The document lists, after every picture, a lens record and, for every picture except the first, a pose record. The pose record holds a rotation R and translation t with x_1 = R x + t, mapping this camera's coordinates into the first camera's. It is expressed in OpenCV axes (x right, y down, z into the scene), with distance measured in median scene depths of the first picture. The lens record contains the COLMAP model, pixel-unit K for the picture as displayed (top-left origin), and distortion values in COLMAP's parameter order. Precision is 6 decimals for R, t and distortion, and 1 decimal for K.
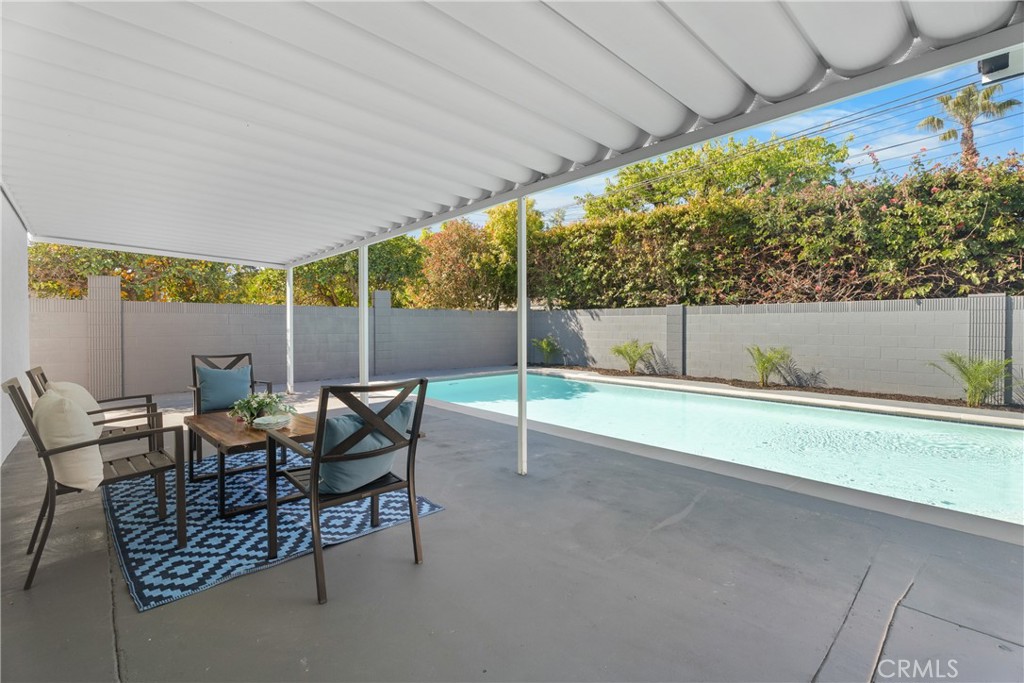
lens RADIAL K [[476.2, 0, 515.9], [0, 476.2, 333.9], [0, 0, 1]] dist [0.001130, 0.000101]
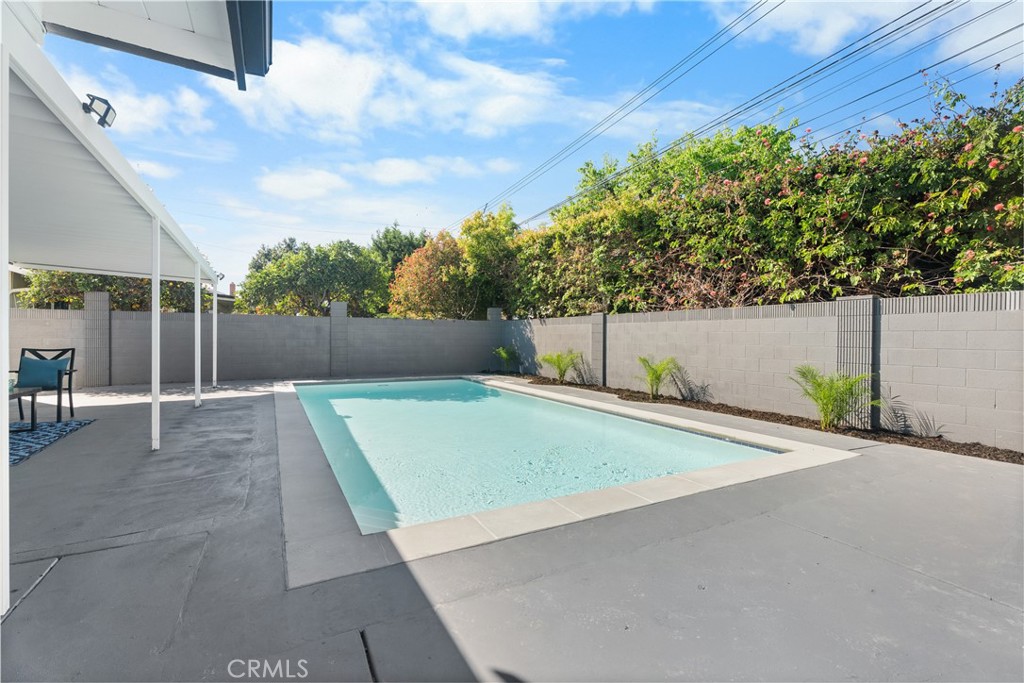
lens RADIAL K [[469.6, 0, 512.0], [0, 469.6, 341.5], [0, 0, 1]] dist [0.000830, 0.000137]
pose [[0.966481, 0.010618, -0.256517, 0.423152], [-0.013514, 0.999863, -0.009530, 0.008259], [0.256380, 0.012677, 0.966493, 0.031866]]
